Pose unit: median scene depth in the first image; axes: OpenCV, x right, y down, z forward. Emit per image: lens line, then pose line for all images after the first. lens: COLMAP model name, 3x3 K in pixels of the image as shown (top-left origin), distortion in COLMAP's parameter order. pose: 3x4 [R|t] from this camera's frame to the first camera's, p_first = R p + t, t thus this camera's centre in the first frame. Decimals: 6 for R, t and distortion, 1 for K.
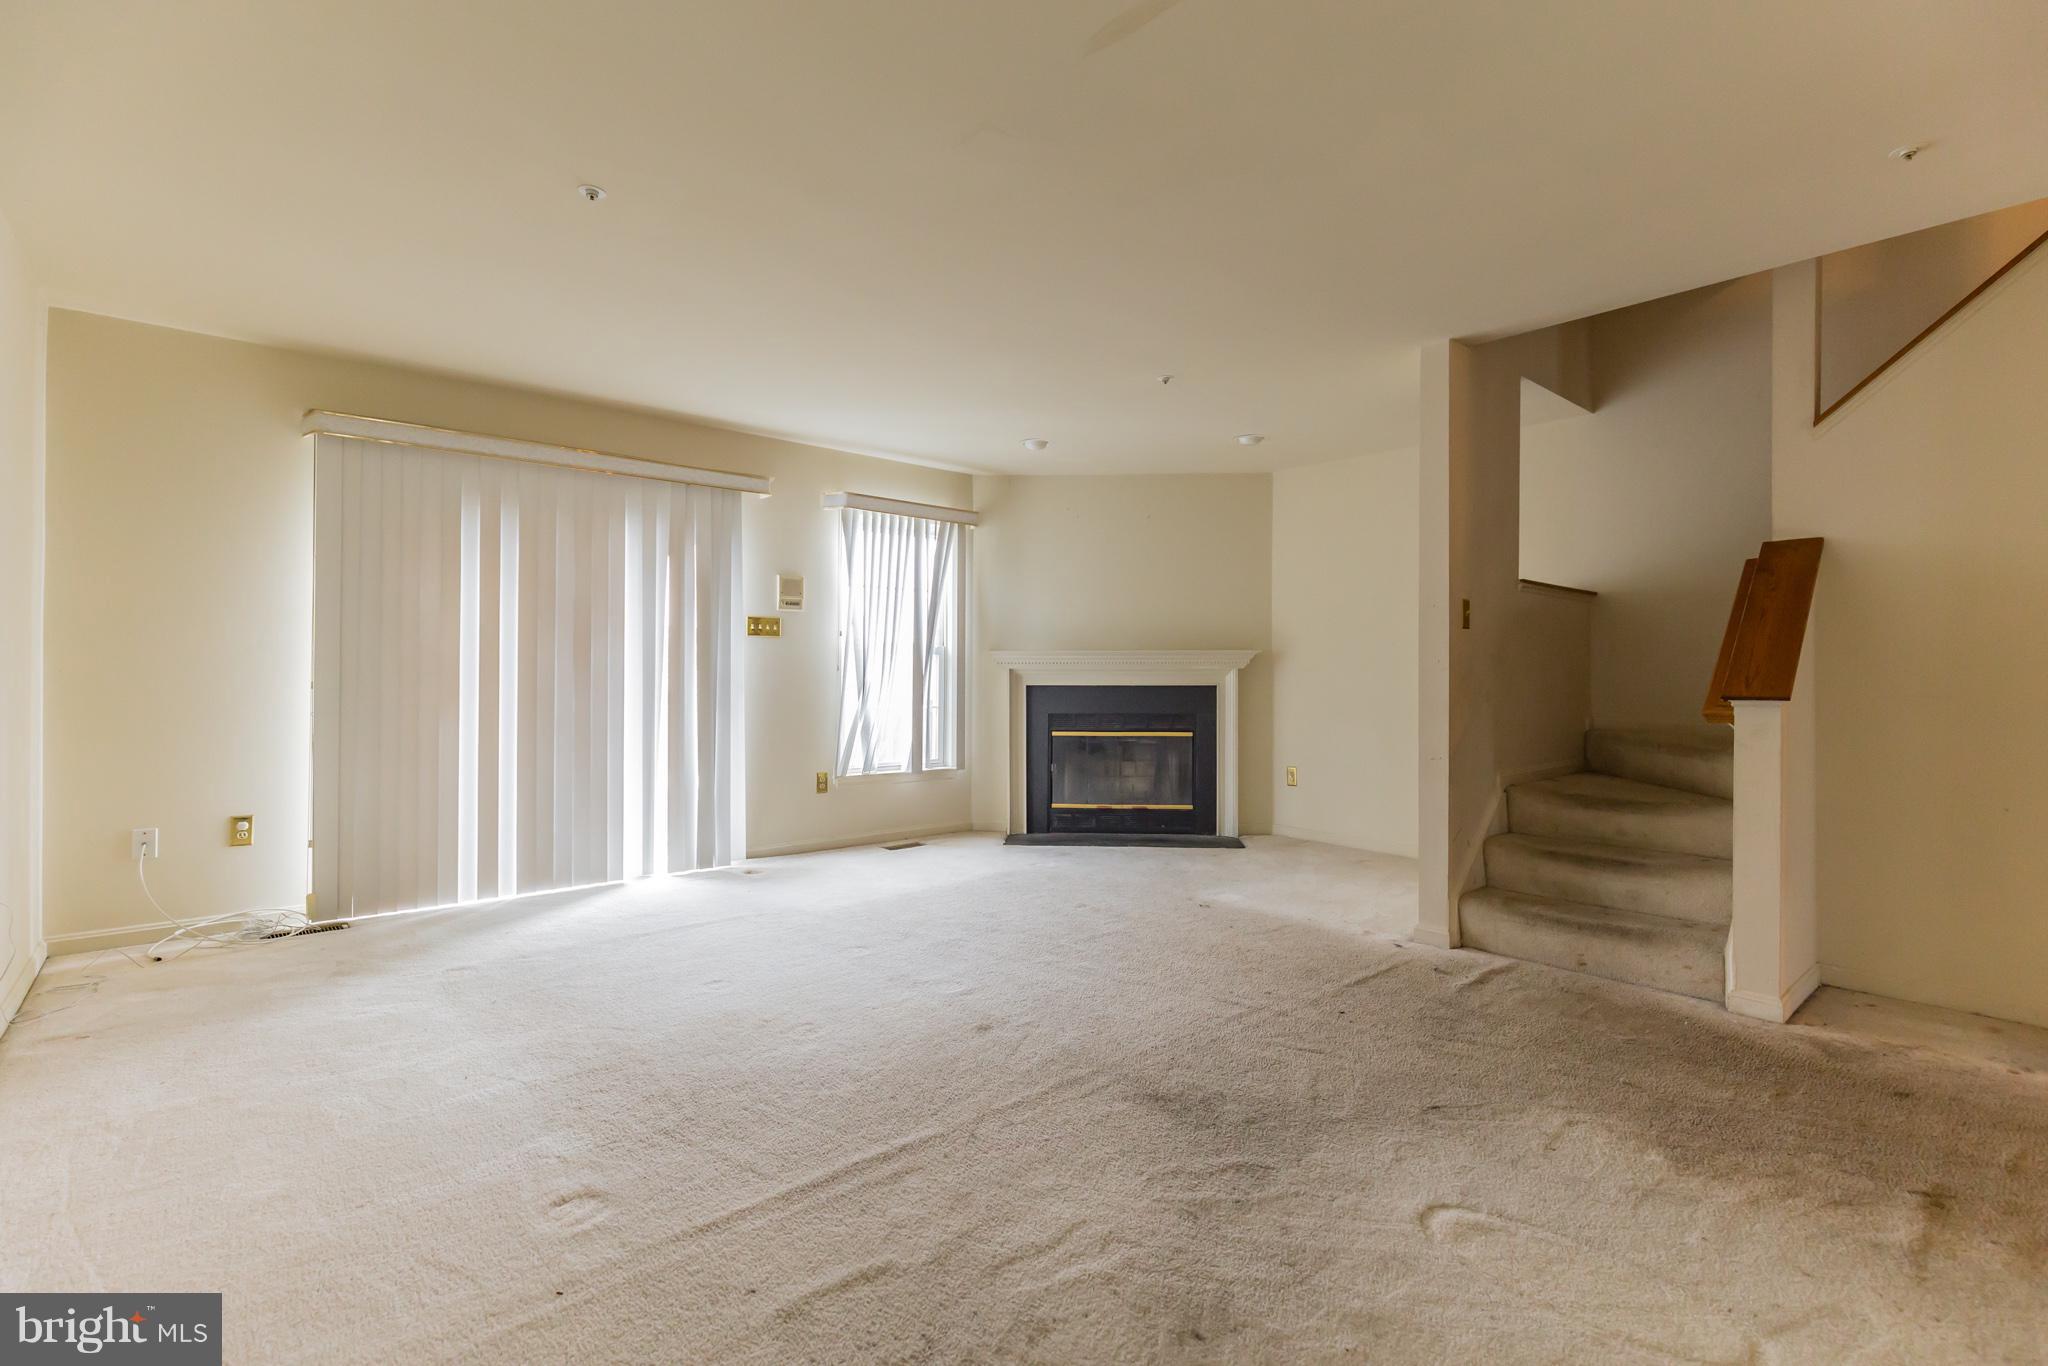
lens RADIAL K [[925.8, 0, 1030.0], [0, 925.8, 685.2], [0, 0, 1]] dist [0.014286, -0.000189]
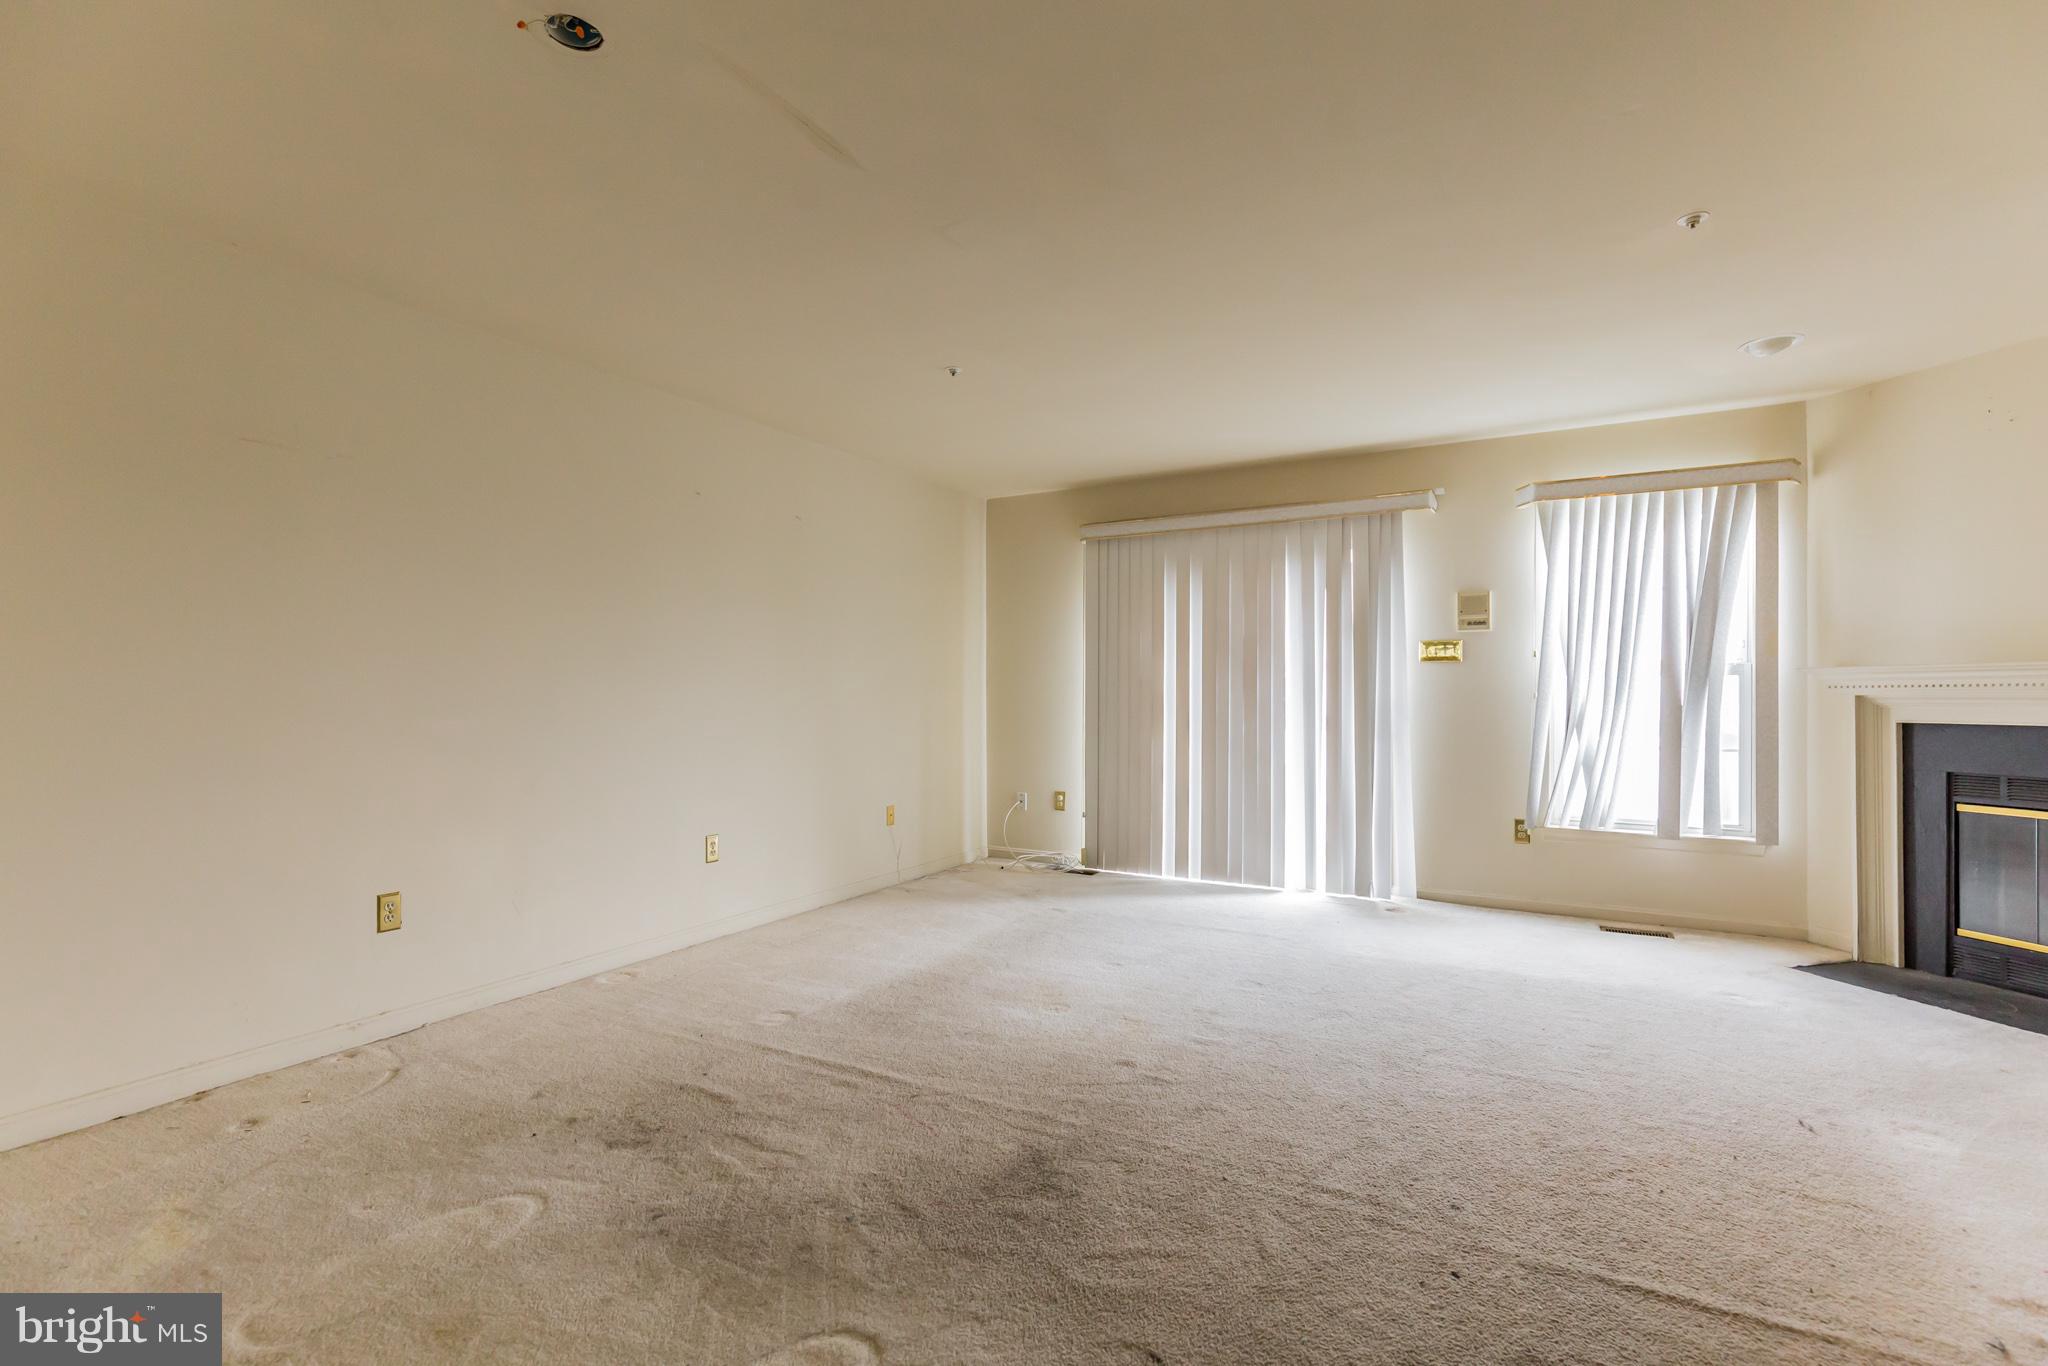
lens RADIAL K [[943.8, 0, 1026.9], [0, 943.8, 698.1], [0, 0, 1]] dist [0.003064, 0.000253]
pose [[0.335374, -0.000188, -0.942085, 0.545424], [-0.013173, 0.999901, -0.004889, -0.007654], [0.941993, 0.014050, 0.335339, 0.355105]]
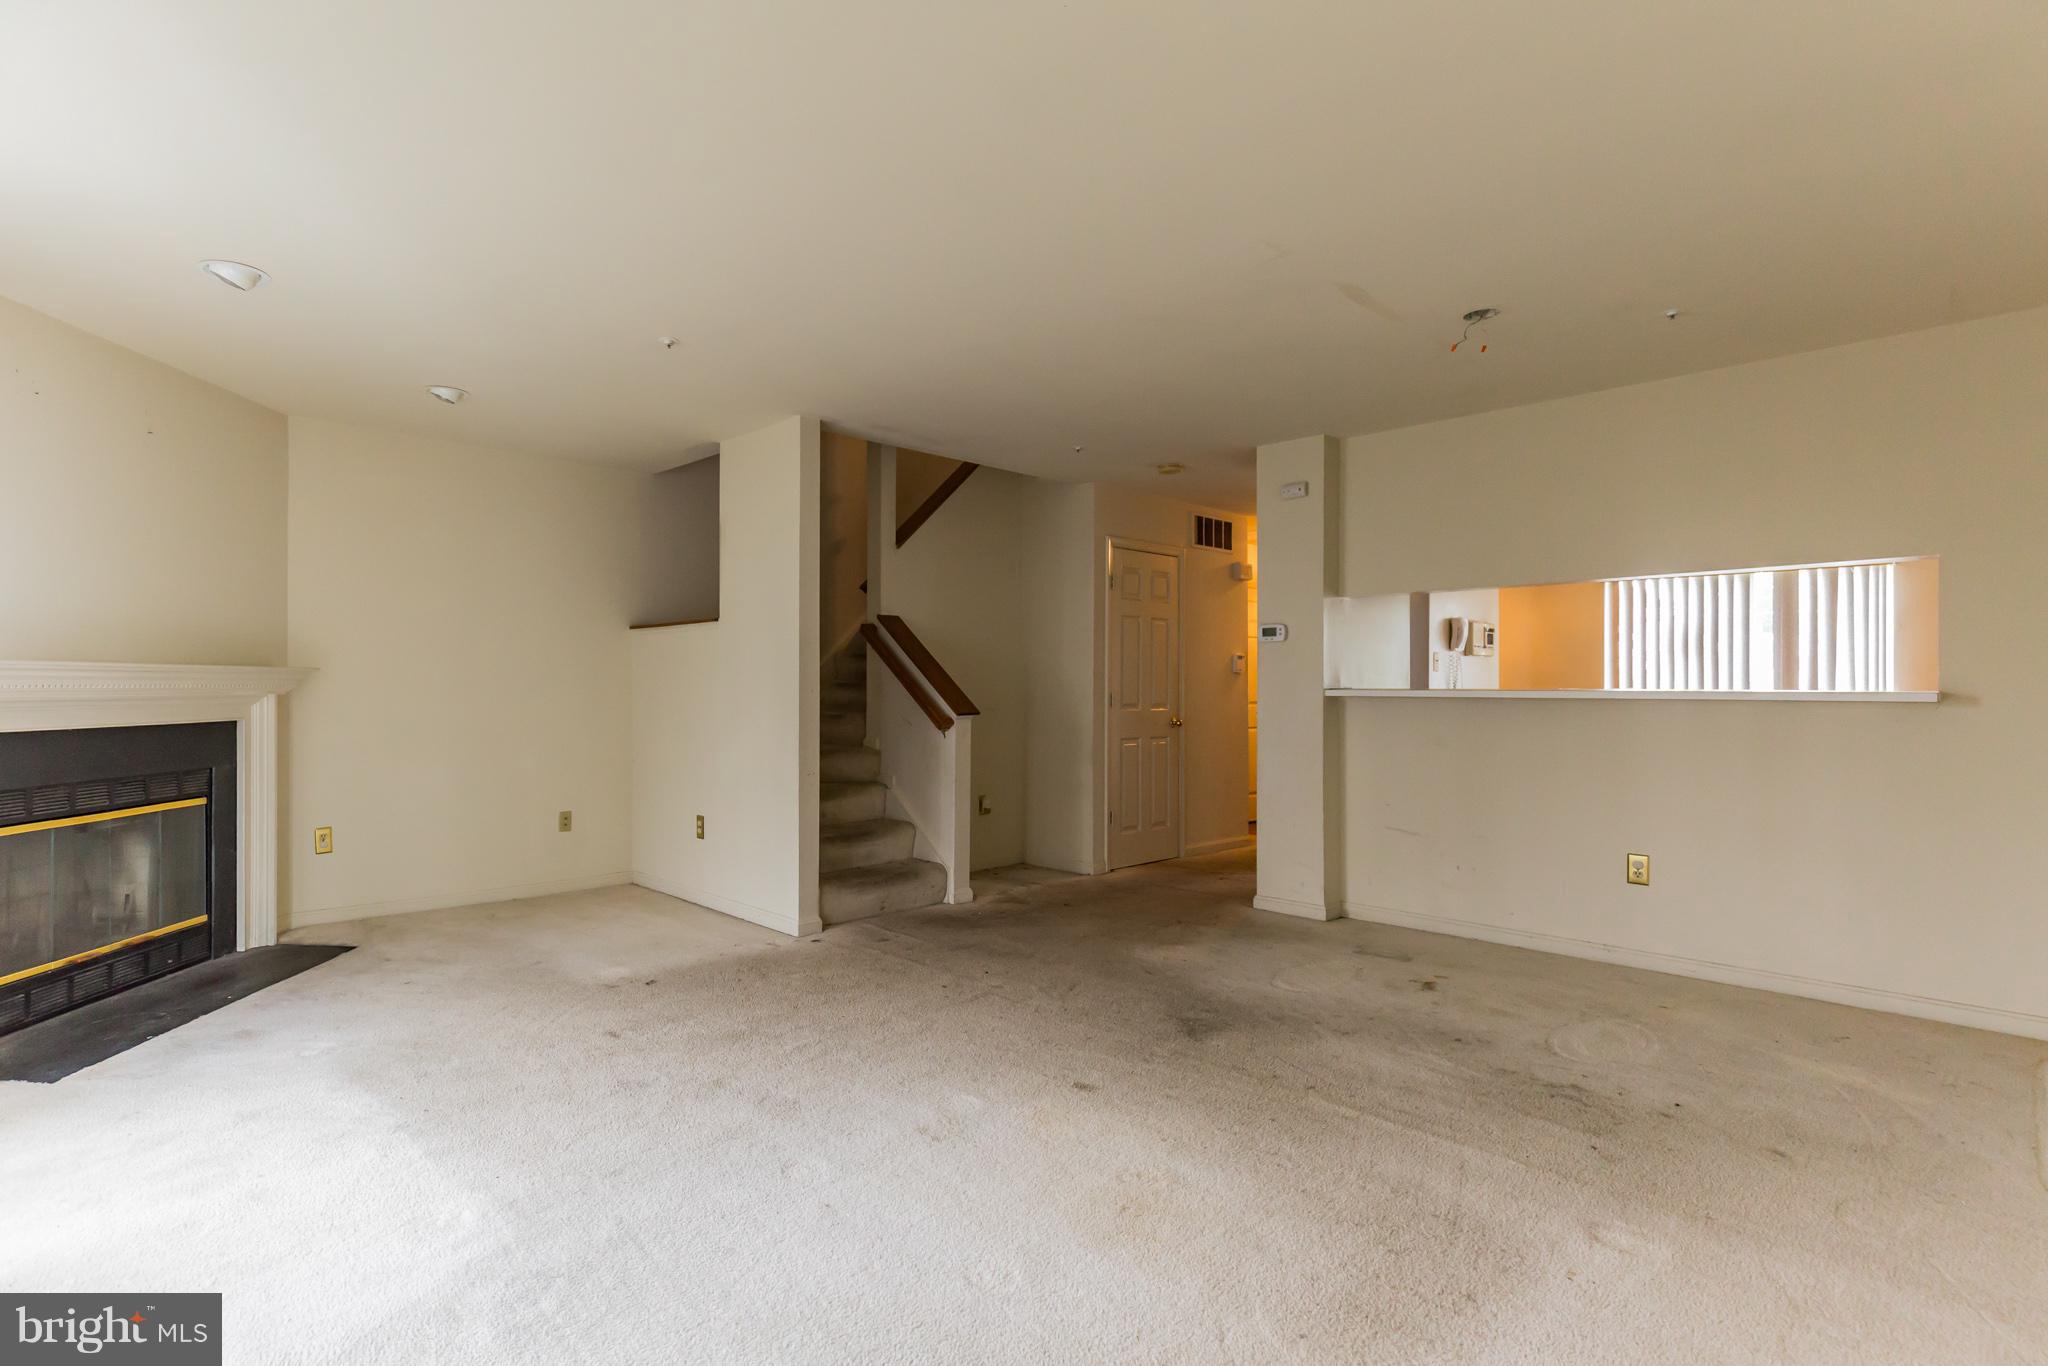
lens RADIAL K [[1024.0, 0, 847.1], [0, 1024.0, 682.1], [0, 0, 1]] dist [0.016877, -0.000122]
pose [[0.019393, -0.001812, 0.999810, -0.702734], [0.012641, 0.999919, 0.001567, -0.029942], [-0.999732, 0.012608, 0.019414, 0.773438]]
